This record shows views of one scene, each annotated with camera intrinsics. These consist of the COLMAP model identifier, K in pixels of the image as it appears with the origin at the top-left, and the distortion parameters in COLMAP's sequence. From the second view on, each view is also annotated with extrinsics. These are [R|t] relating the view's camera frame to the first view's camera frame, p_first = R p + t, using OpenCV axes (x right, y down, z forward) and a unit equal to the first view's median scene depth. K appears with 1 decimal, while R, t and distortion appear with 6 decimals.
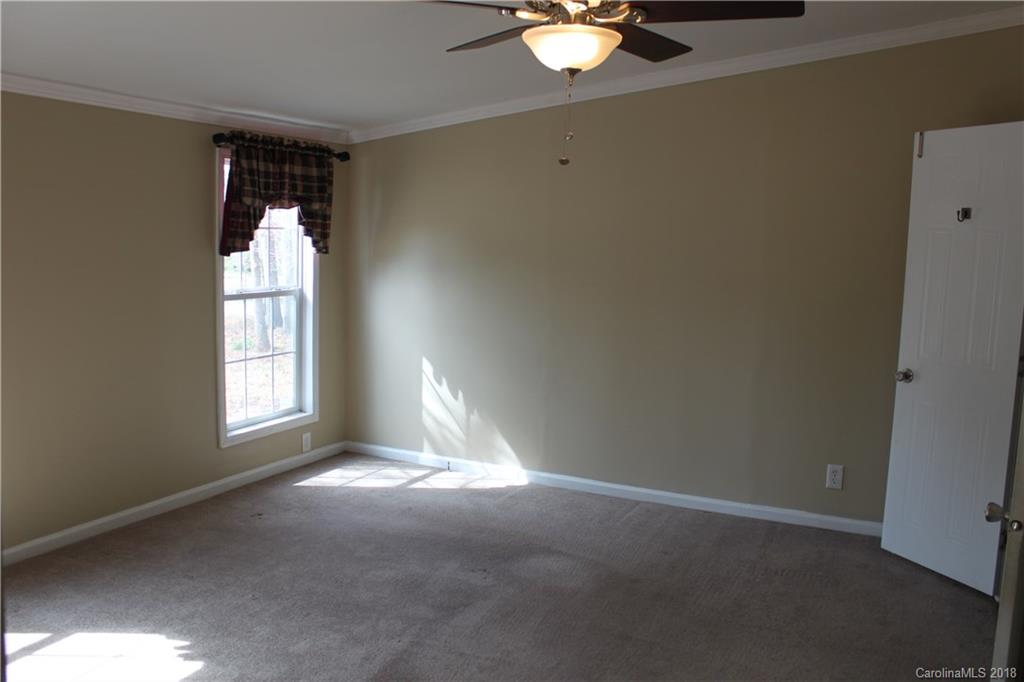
lens RADIAL K [[861.6, 0, 512.0], [0, 861.6, 341.0], [0, 0, 1]] dist [-0.167316, 0.173241]
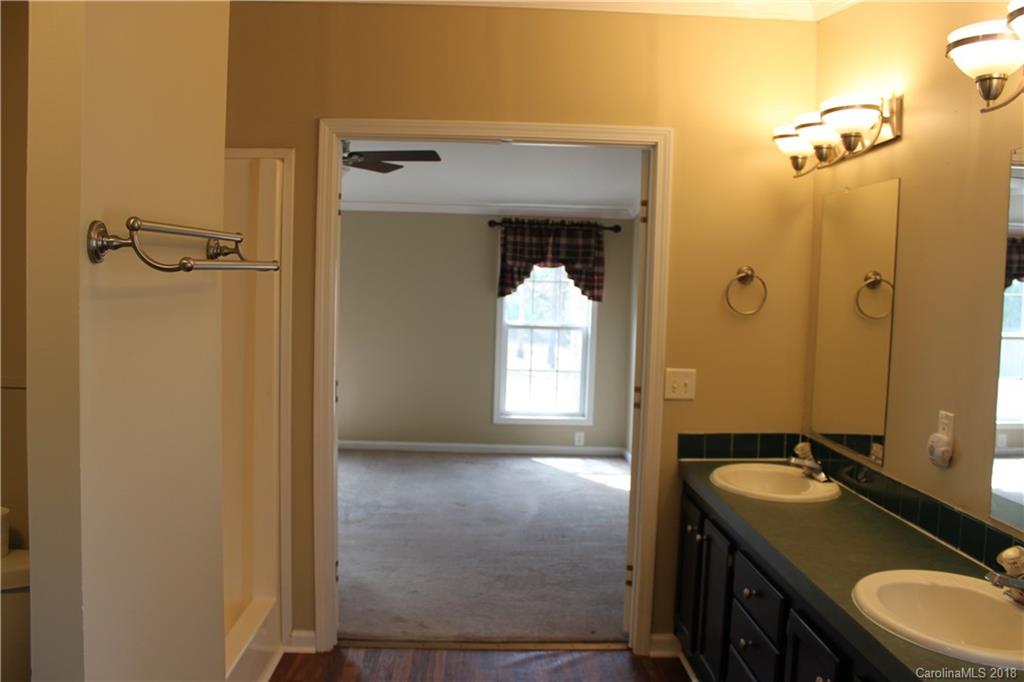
lens RADIAL K [[861.6, 0, 512.0], [0, 861.6, 341.0], [0, 0, 1]] dist [-0.167316, 0.173241]
pose [[0.479946, 0.044979, -0.876144, 0.980698], [-0.126329, 0.991820, -0.018285, 0.003213], [0.868155, 0.119458, 0.481702, 0.248272]]
